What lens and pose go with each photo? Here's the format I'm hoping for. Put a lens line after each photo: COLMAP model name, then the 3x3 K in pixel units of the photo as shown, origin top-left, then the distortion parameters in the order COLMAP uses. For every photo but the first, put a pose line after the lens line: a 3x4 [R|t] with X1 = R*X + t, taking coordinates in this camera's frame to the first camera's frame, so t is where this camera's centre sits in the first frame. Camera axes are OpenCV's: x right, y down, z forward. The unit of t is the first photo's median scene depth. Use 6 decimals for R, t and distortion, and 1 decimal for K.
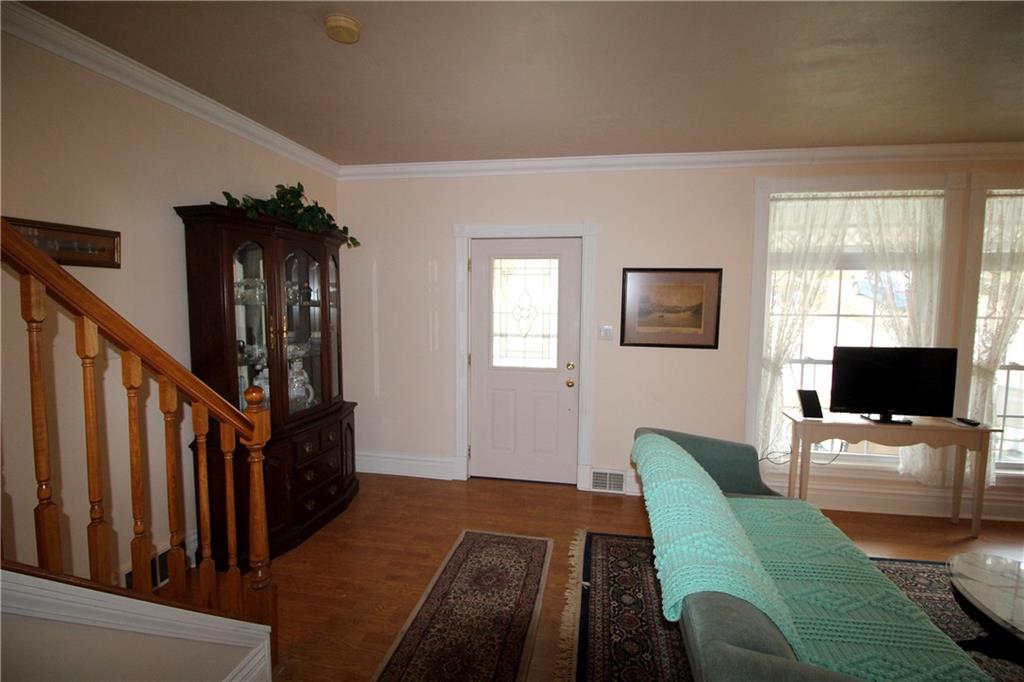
lens RADIAL K [[467.6, 0, 512.0], [0, 467.6, 341.0], [0, 0, 1]] dist [-0.001458, -0.007888]
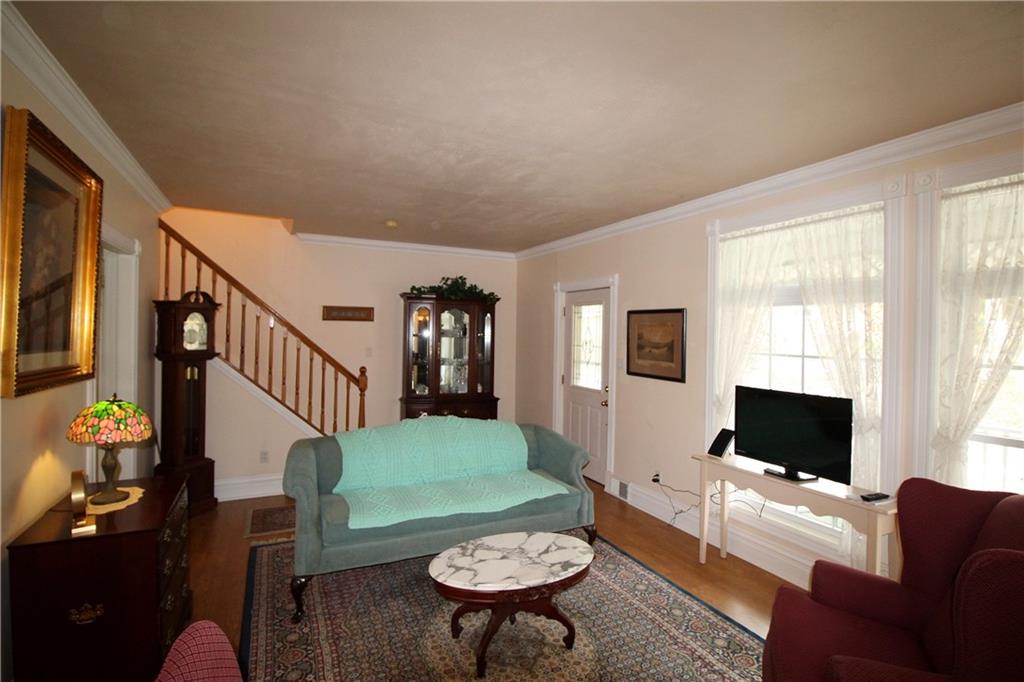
lens RADIAL K [[504.5, 0, 512.0], [0, 504.5, 341.0], [0, 0, 1]] dist [-0.000021, -0.000098]
pose [[0.570202, 0.016954, -0.821329, 1.214810], [-0.084999, 0.995639, -0.038457, -0.000963], [0.817095, 0.091741, 0.569156, 0.012906]]
